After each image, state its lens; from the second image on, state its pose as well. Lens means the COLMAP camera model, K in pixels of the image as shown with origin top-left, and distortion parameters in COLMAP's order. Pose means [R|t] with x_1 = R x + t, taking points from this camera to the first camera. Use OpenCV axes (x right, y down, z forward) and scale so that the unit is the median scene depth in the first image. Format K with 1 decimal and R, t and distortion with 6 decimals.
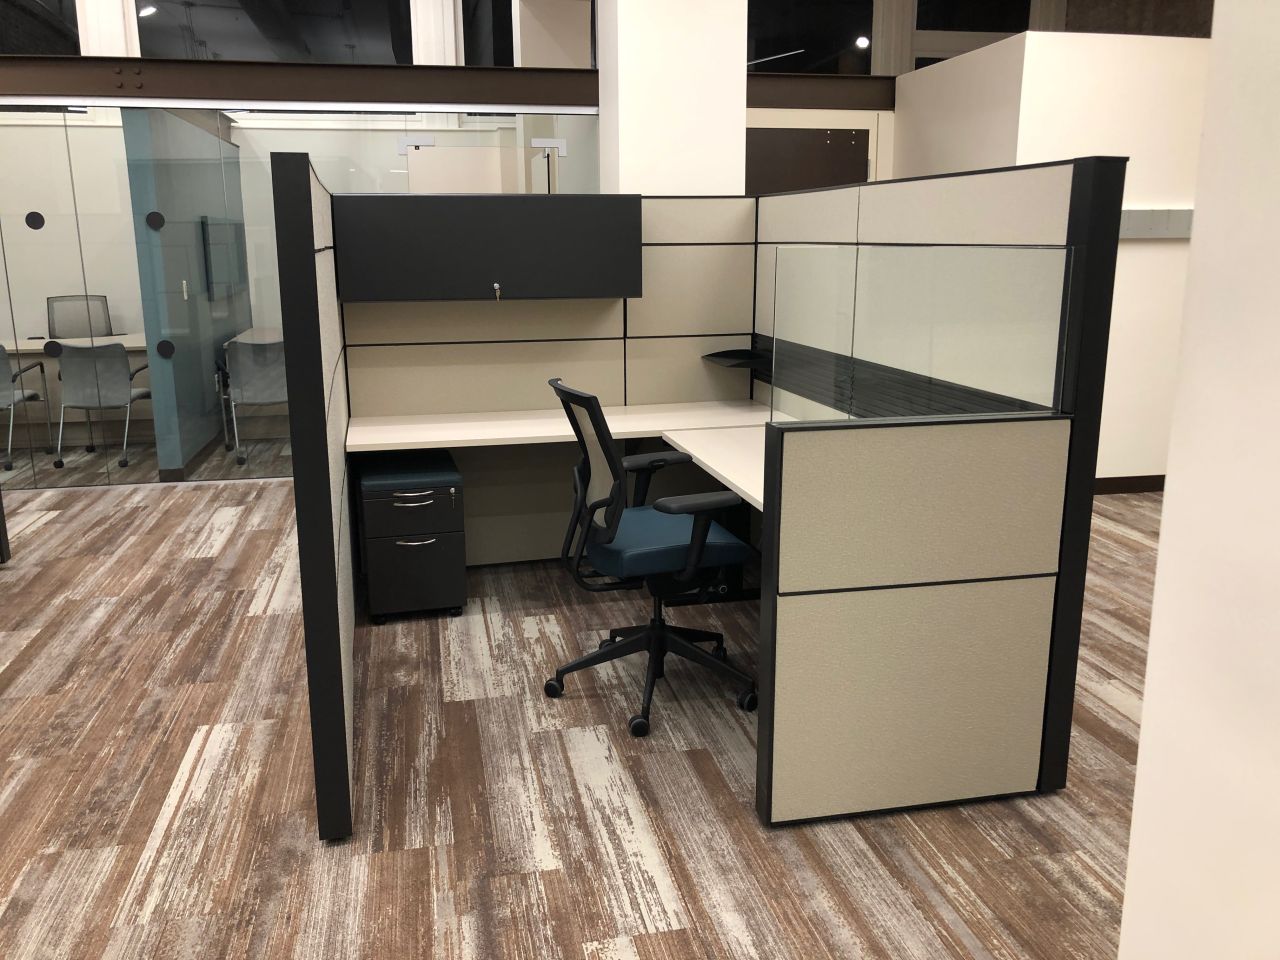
lens RADIAL K [[1040.8, 0, 639.6], [0, 1040.8, 481.0], [0, 0, 1]] dist [0.031650, -0.025690]
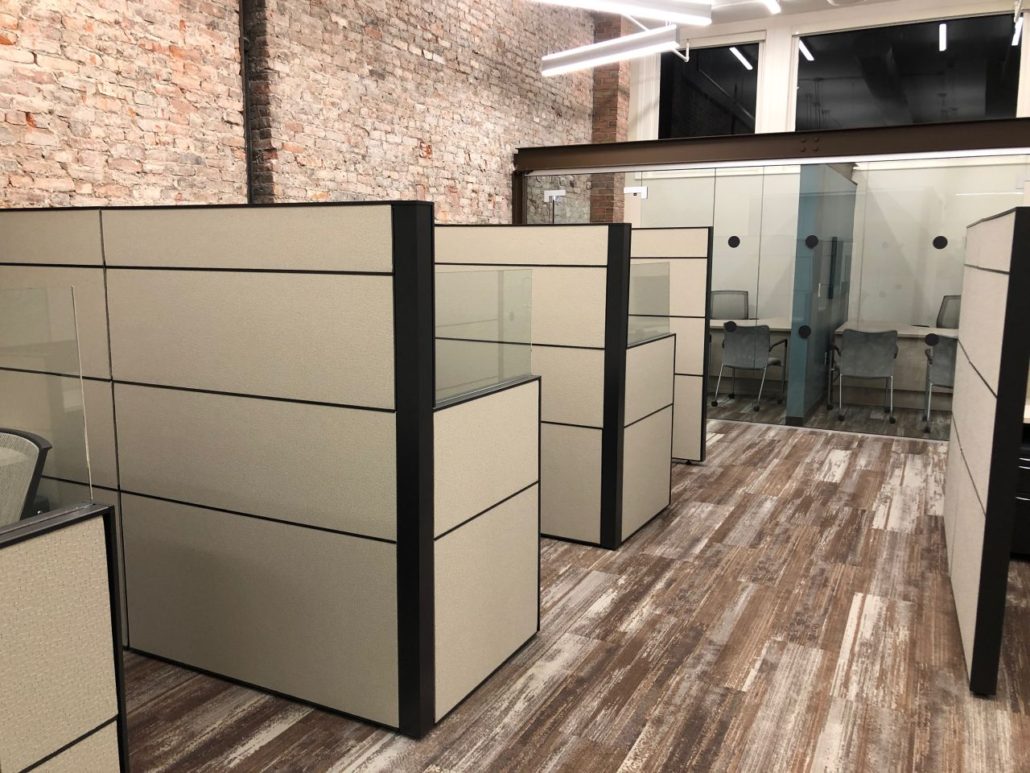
lens RADIAL K [[837.5, 0, 513.3], [0, 837.5, 386.7], [0, 0, 1]] dist [0.031650, -0.025690]
pose [[0.775856, 0.109409, -0.621352, -0.084614], [-0.149463, 0.988688, -0.012538, 0.034042], [0.612951, 0.102596, 0.783432, -0.199432]]
